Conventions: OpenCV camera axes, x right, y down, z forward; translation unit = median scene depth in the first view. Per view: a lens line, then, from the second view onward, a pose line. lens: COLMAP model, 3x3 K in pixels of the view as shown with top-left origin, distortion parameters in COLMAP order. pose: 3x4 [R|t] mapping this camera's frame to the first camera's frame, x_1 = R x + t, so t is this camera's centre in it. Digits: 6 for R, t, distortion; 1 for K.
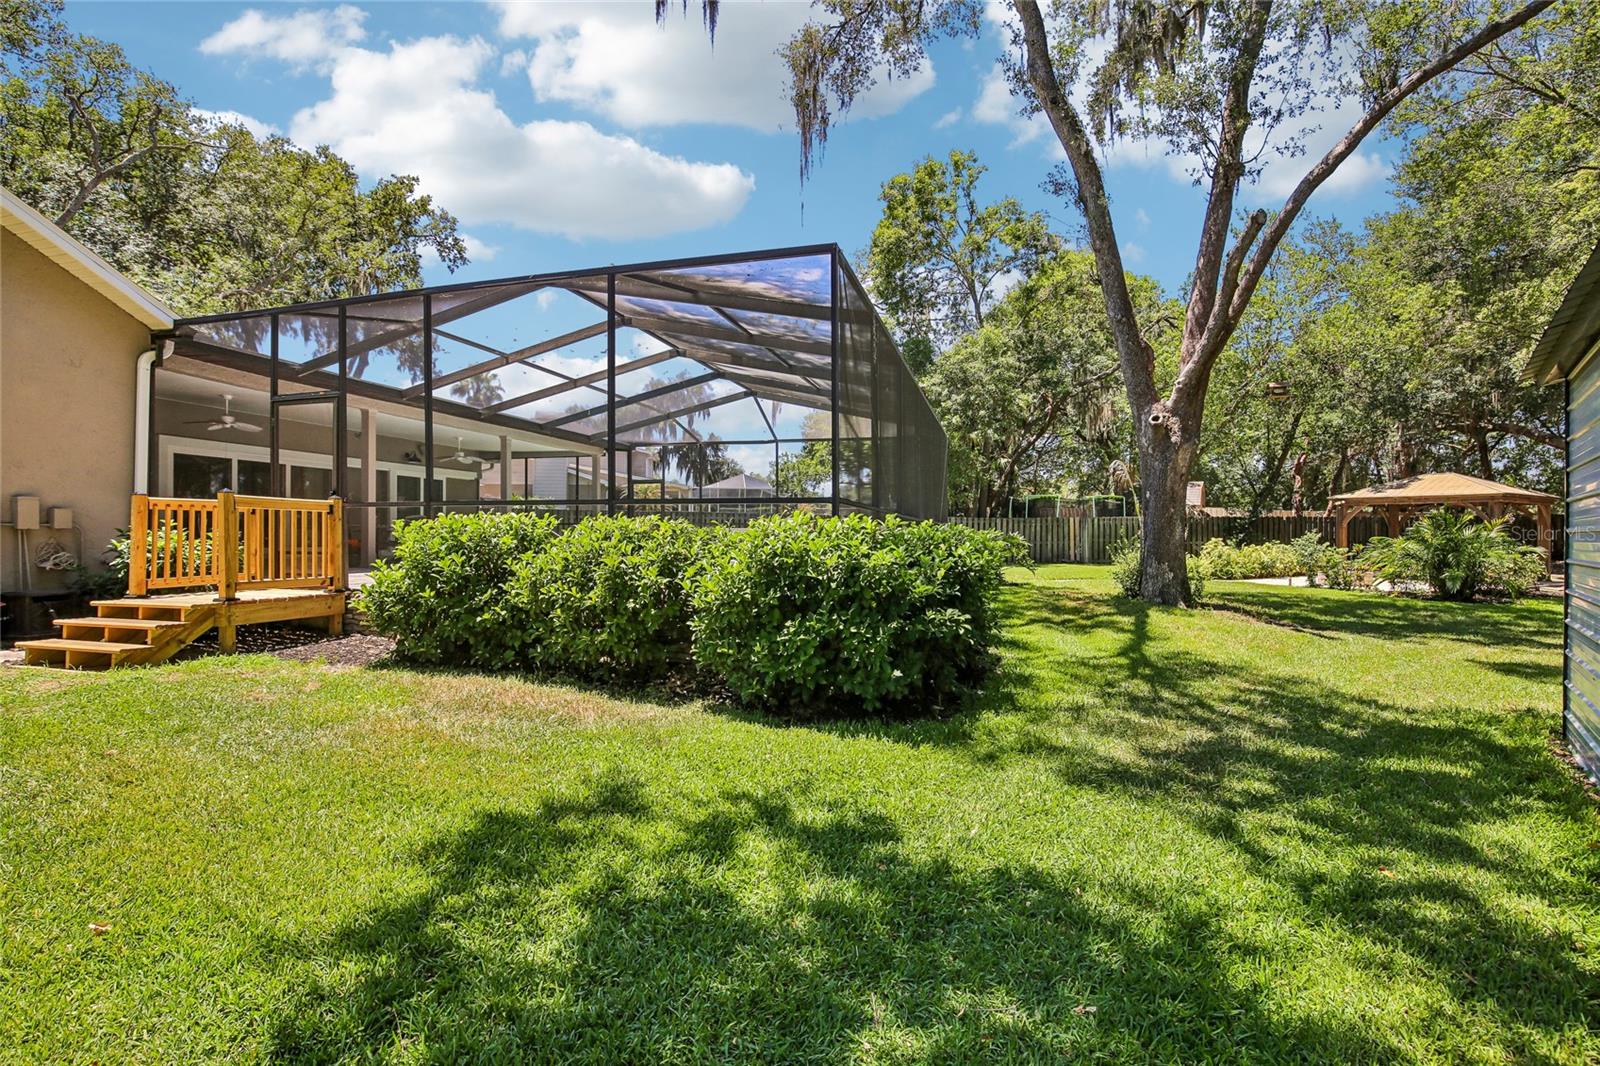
lens RADIAL K [[734.9, 0, 798.8], [0, 734.9, 538.0], [0, 0, 1]] dist [-0.025344, 0.000051]
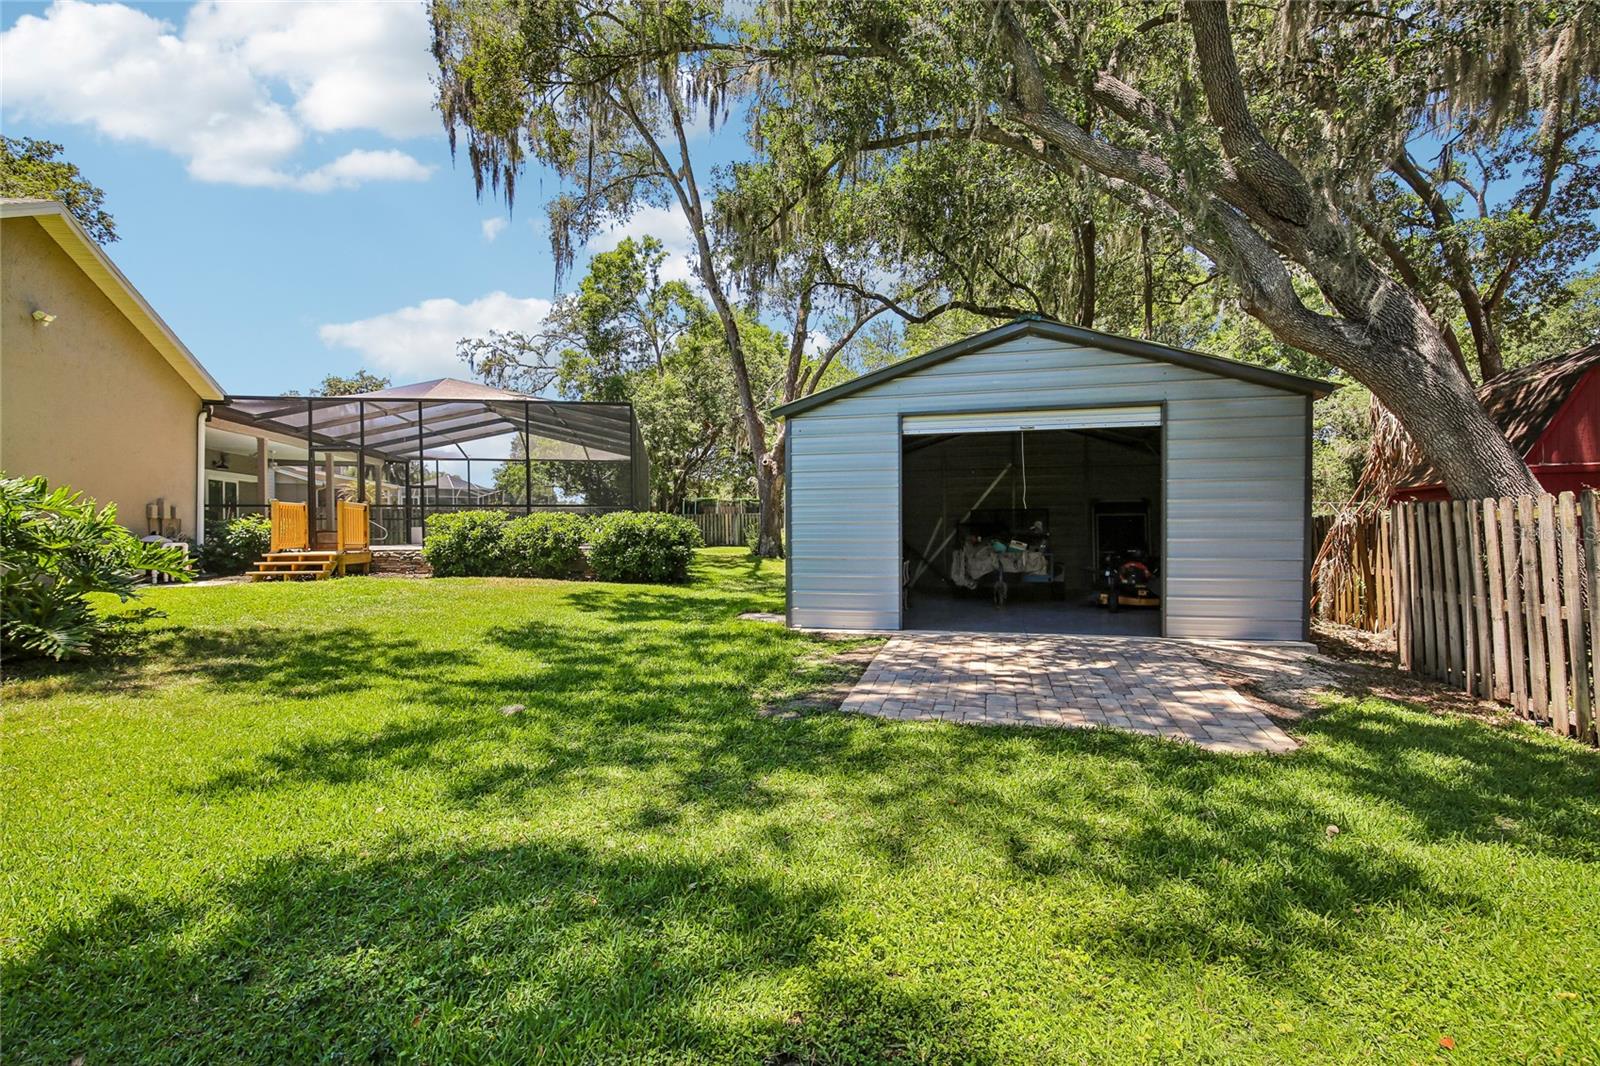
lens RADIAL K [[734.9, 0, 798.8], [0, 734.9, 538.0], [0, 0, 1]] dist [-0.025344, 0.000051]
pose [[0.900358, -0.014140, 0.434919, -0.175834], [0.012424, 0.999900, 0.006787, 0.015995], [-0.434972, -0.000708, 0.900444, -0.495095]]
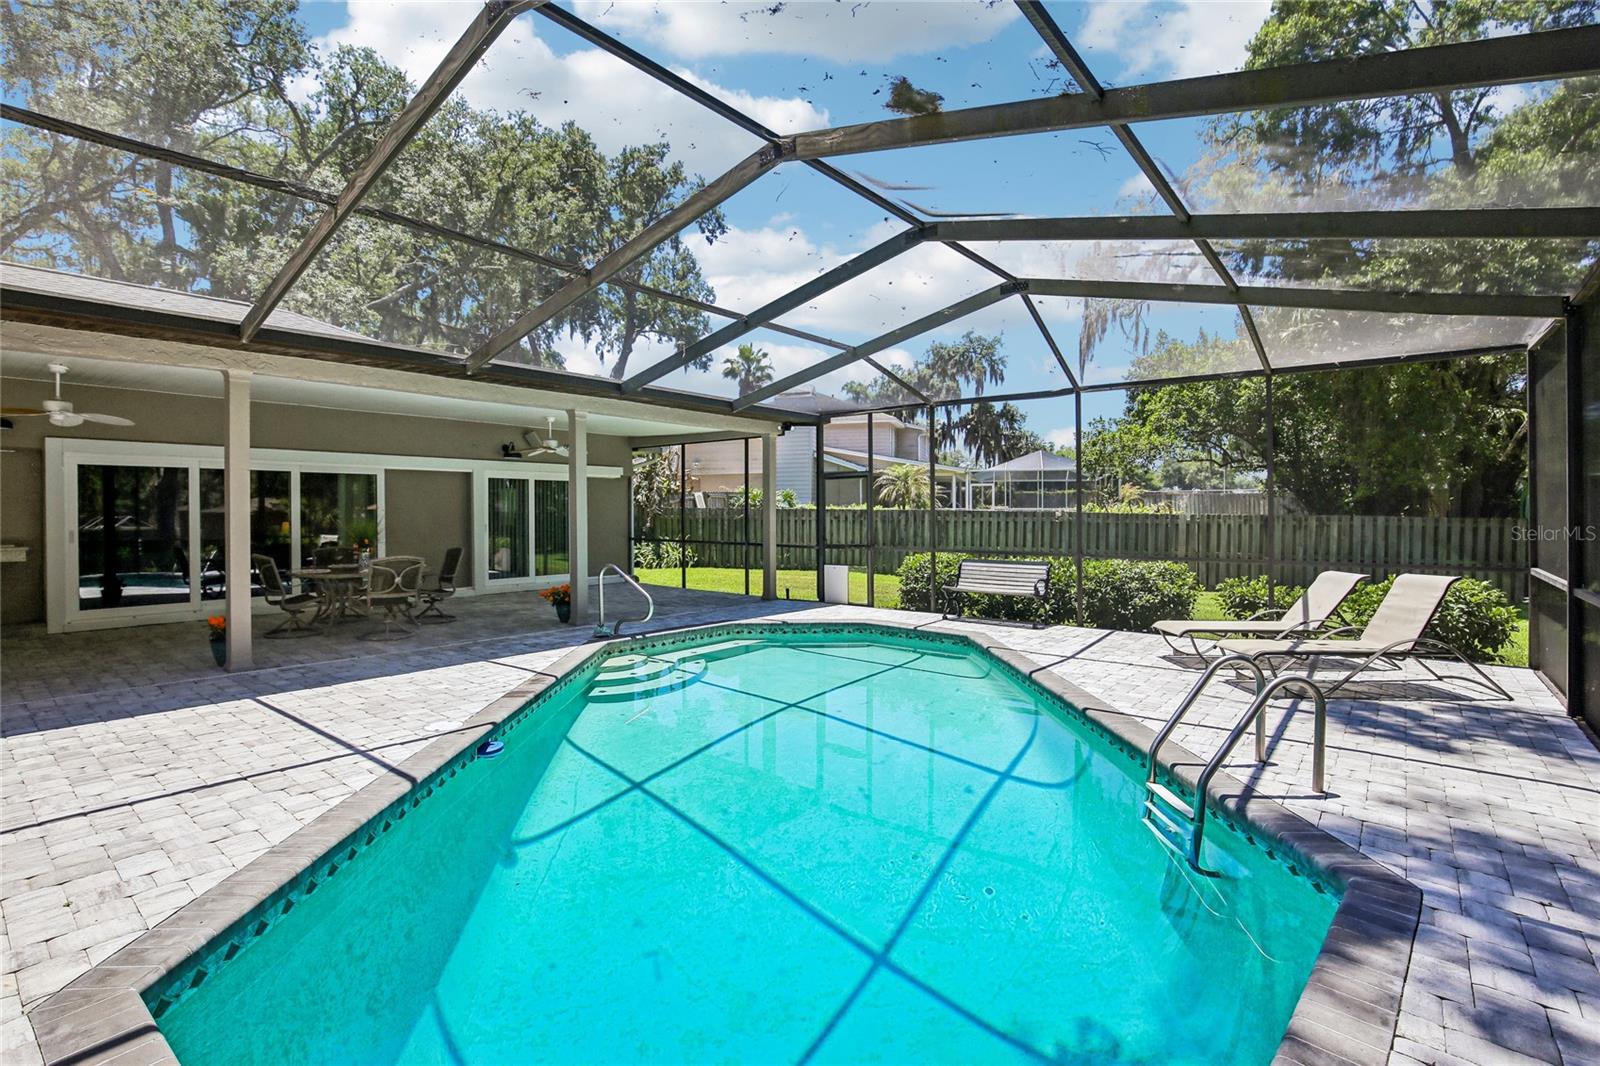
lens RADIAL K [[755.3, 0, 786.2], [0, 755.3, 533.5], [0, 0, 1]] dist [-0.031921, 0.000269]
pose [[0.914179, 0.003187, -0.405299, -0.003151], [0.005387, 0.999785, 0.020011, -0.043306], [0.405276, -0.020476, 0.913965, 0.434564]]
